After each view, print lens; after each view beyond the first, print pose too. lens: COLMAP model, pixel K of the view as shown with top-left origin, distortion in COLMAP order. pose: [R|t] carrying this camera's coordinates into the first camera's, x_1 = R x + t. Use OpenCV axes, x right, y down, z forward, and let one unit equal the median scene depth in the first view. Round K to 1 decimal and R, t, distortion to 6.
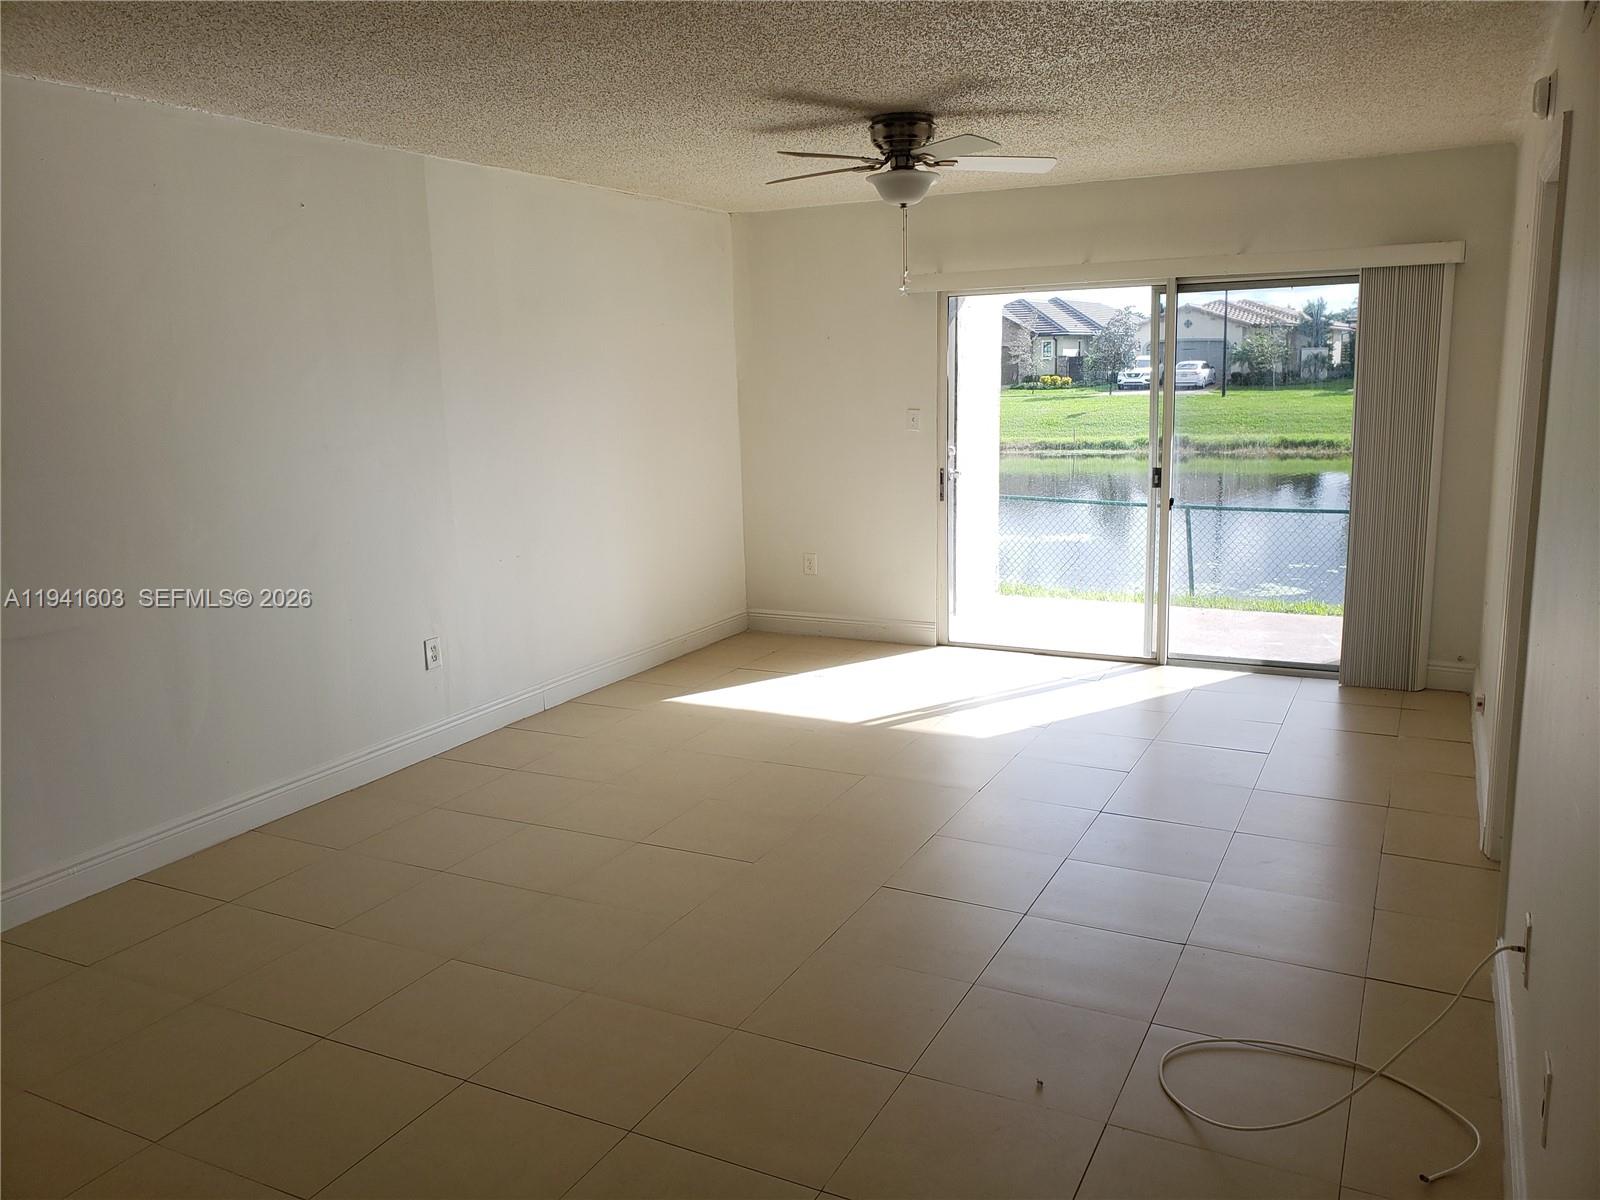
lens RADIAL K [[1240.7, 0, 806.5], [0, 1240.7, 595.6], [0, 0, 1]] dist [0.003818, 0.020362]
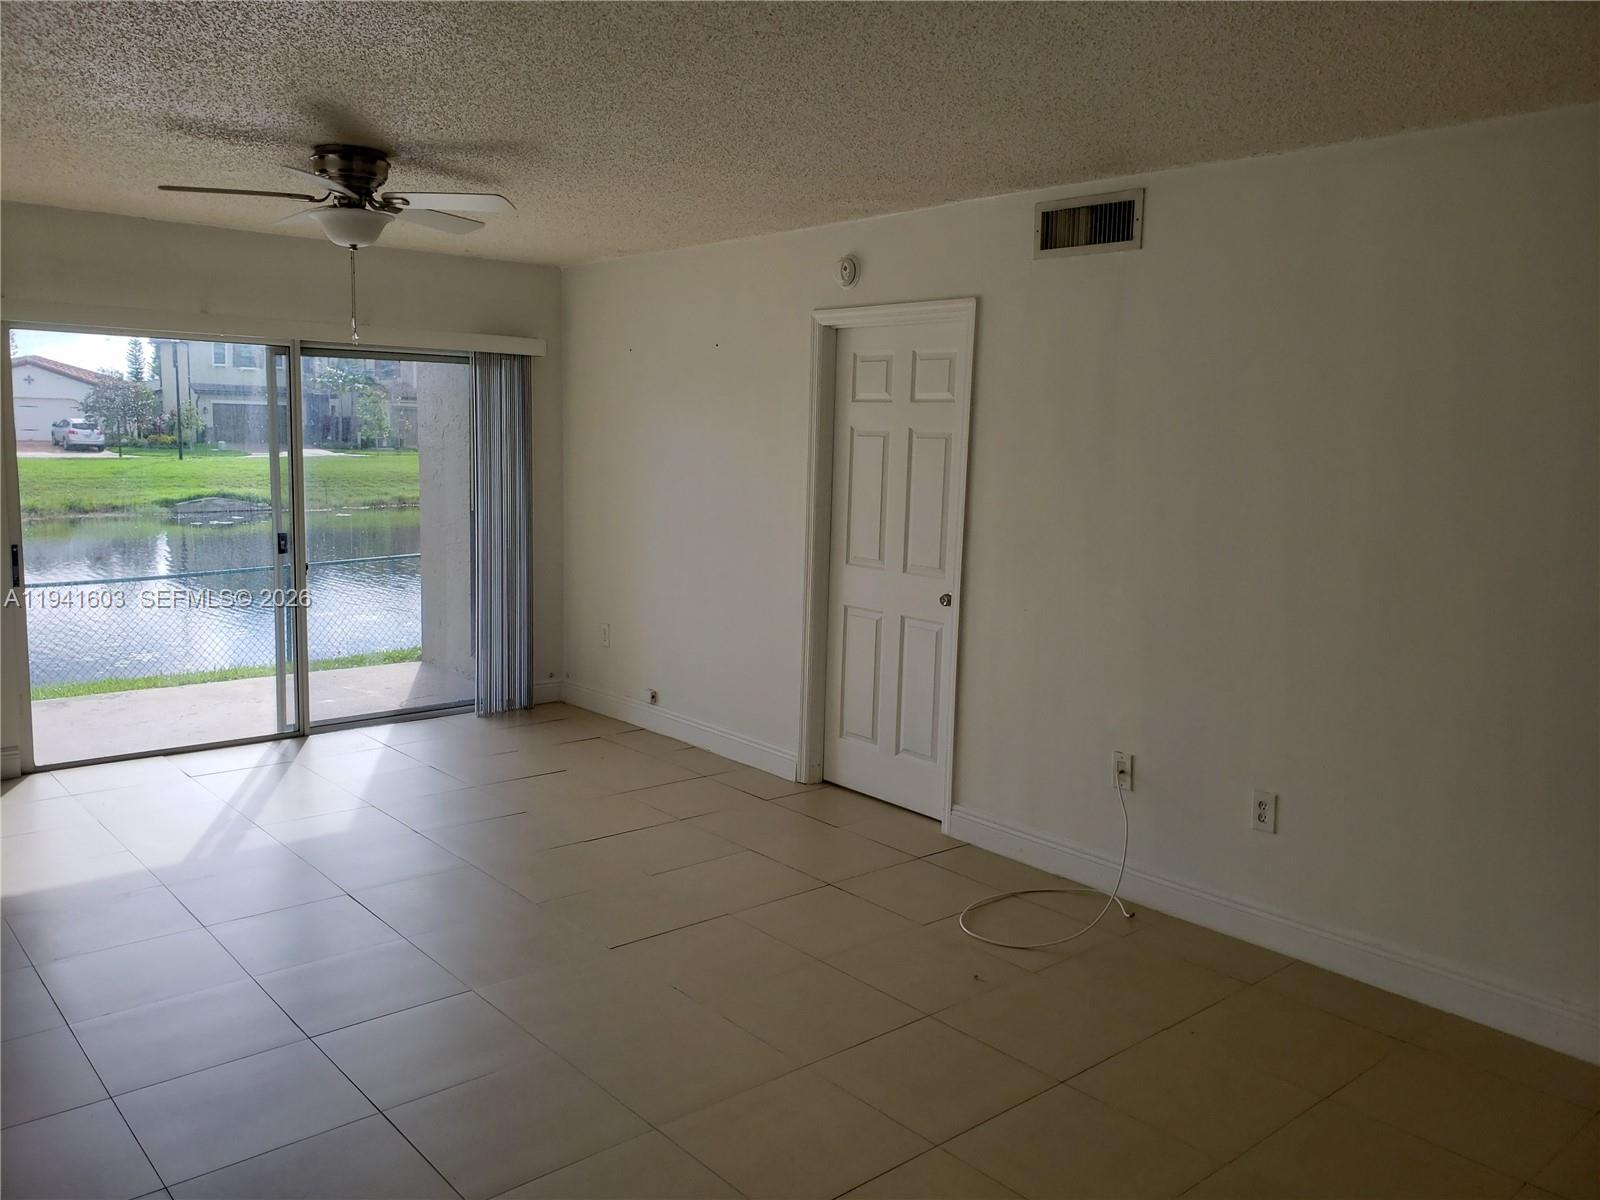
lens RADIAL K [[1240.7, 0, 793.7], [0, 1240.7, 592.6], [0, 0, 1]] dist [0.003818, 0.020362]
pose [[0.381206, -0.084516, 0.920619, -0.481182], [0.135753, 0.990135, 0.034685, -0.038154], [-0.914469, 0.111754, 0.388919, 0.279953]]
